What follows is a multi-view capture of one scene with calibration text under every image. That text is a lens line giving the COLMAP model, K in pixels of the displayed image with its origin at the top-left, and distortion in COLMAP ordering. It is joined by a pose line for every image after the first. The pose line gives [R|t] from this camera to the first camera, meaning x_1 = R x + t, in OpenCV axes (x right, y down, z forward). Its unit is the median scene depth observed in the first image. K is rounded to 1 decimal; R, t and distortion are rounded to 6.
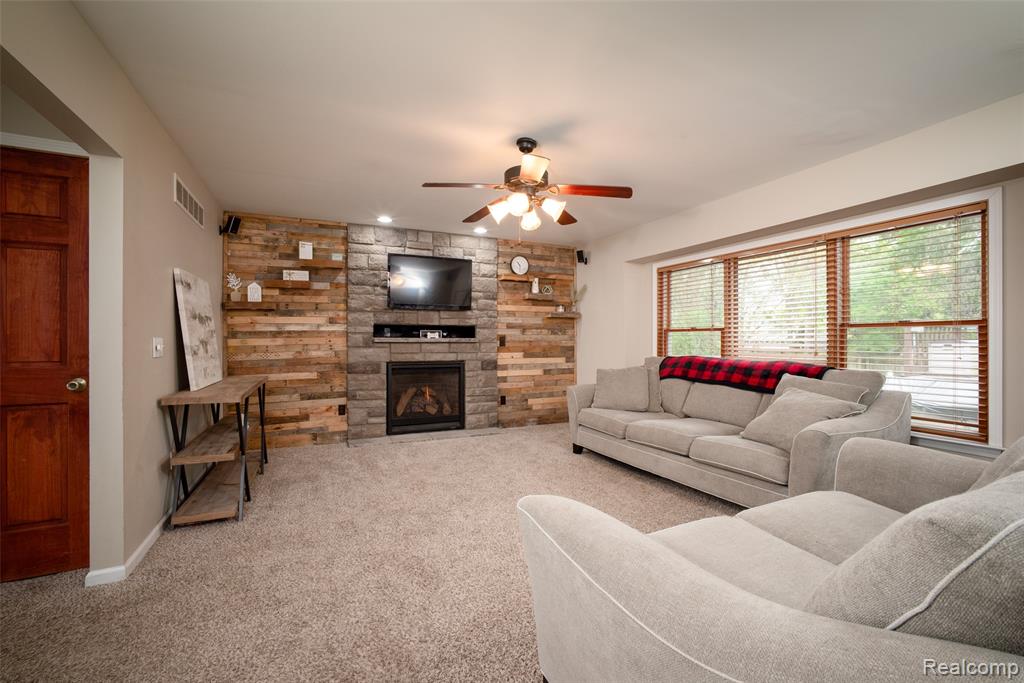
lens RADIAL K [[431.9, 0, 505.6], [0, 431.9, 338.5], [0, 0, 1]] dist [-0.015599, 0.005624]
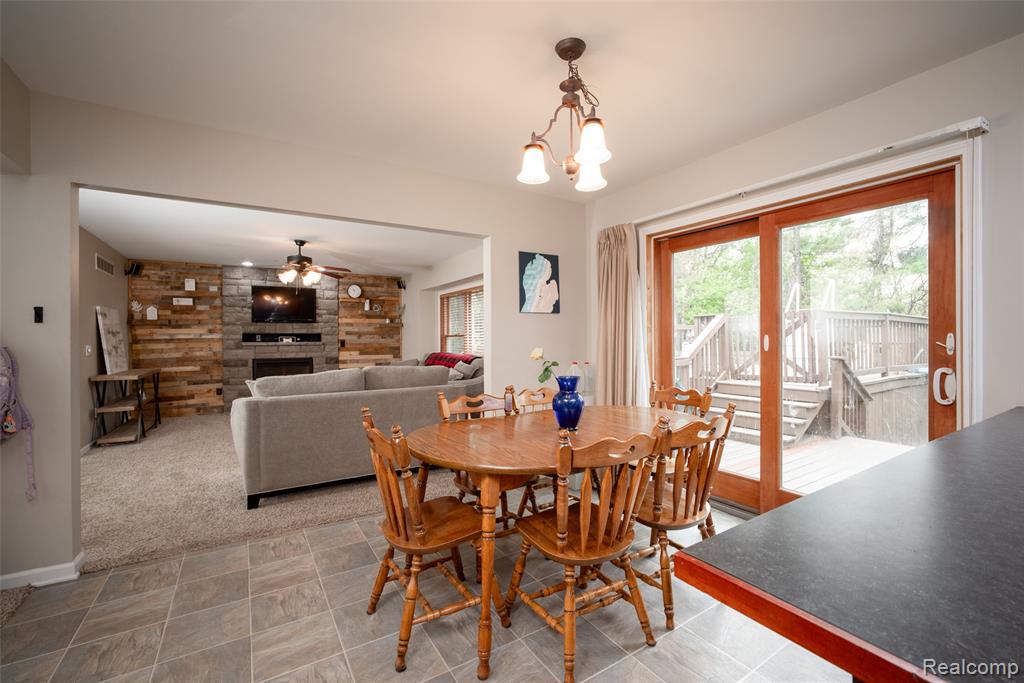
lens RADIAL K [[431.9, 0, 510.5], [0, 431.9, 338.0], [0, 0, 1]] dist [-0.015599, 0.005624]
pose [[0.990854, -0.007561, 0.134725, 0.411847], [0.007440, 0.999971, 0.001404, -0.012424], [-0.134732, -0.000389, 0.990882, -0.590017]]
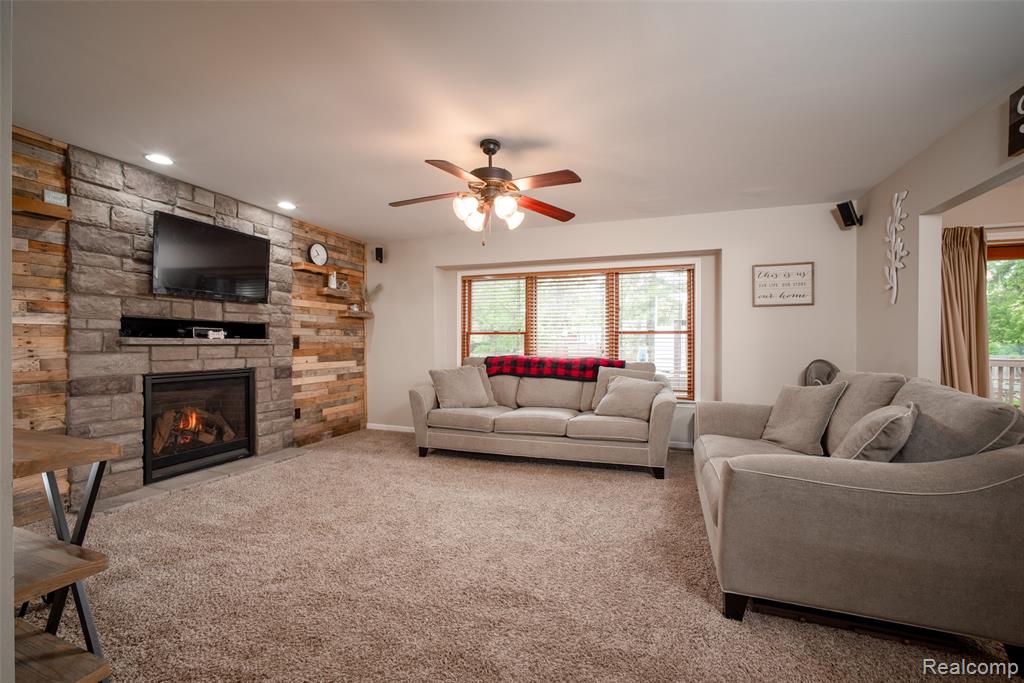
lens RADIAL K [[431.9, 0, 503.5], [0, 431.9, 344.7], [0, 0, 1]] dist [-0.015599, 0.005624]
pose [[0.705665, -0.002656, 0.708540, -0.362290], [-0.004730, 0.999953, 0.008459, 0.000775], [-0.708530, -0.009320, 0.705620, 0.154755]]
